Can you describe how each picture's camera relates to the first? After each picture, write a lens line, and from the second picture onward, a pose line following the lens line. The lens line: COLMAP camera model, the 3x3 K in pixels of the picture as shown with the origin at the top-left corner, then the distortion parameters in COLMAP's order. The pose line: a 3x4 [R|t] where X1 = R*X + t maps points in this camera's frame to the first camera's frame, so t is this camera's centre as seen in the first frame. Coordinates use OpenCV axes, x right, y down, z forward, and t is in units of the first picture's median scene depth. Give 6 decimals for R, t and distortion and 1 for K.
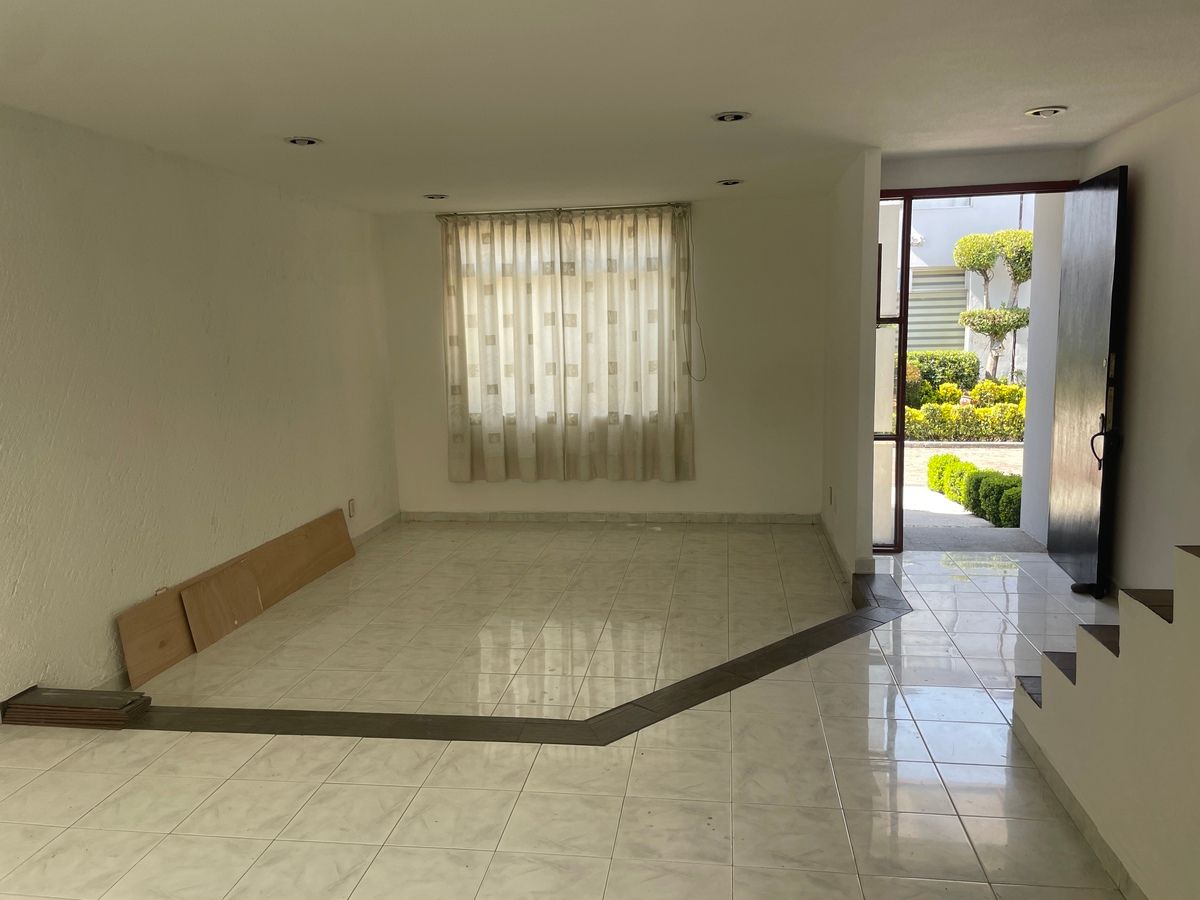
lens RADIAL K [[917.7, 0, 604.0], [0, 917.7, 452.2], [0, 0, 1]] dist [0.073173, -0.077207]
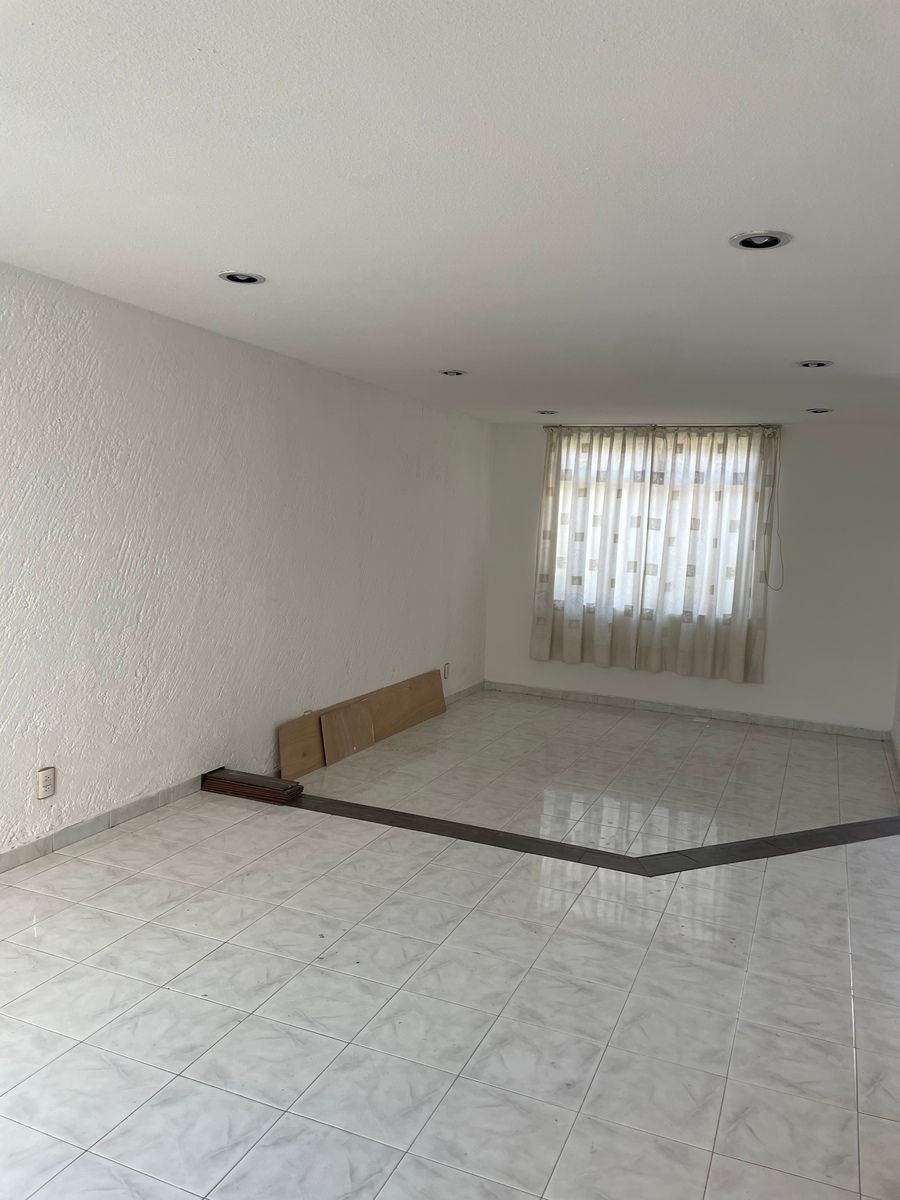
lens RADIAL K [[917.7, 0, 431.6], [0, 917.7, 586.3], [0, 0, 1]] dist [0.073173, -0.077207]
pose [[0.960104, 0.091238, -0.264340, 0.007260], [-0.107815, 0.992969, -0.048866, 0.017475], [0.258023, 0.075417, 0.963191, -0.172563]]
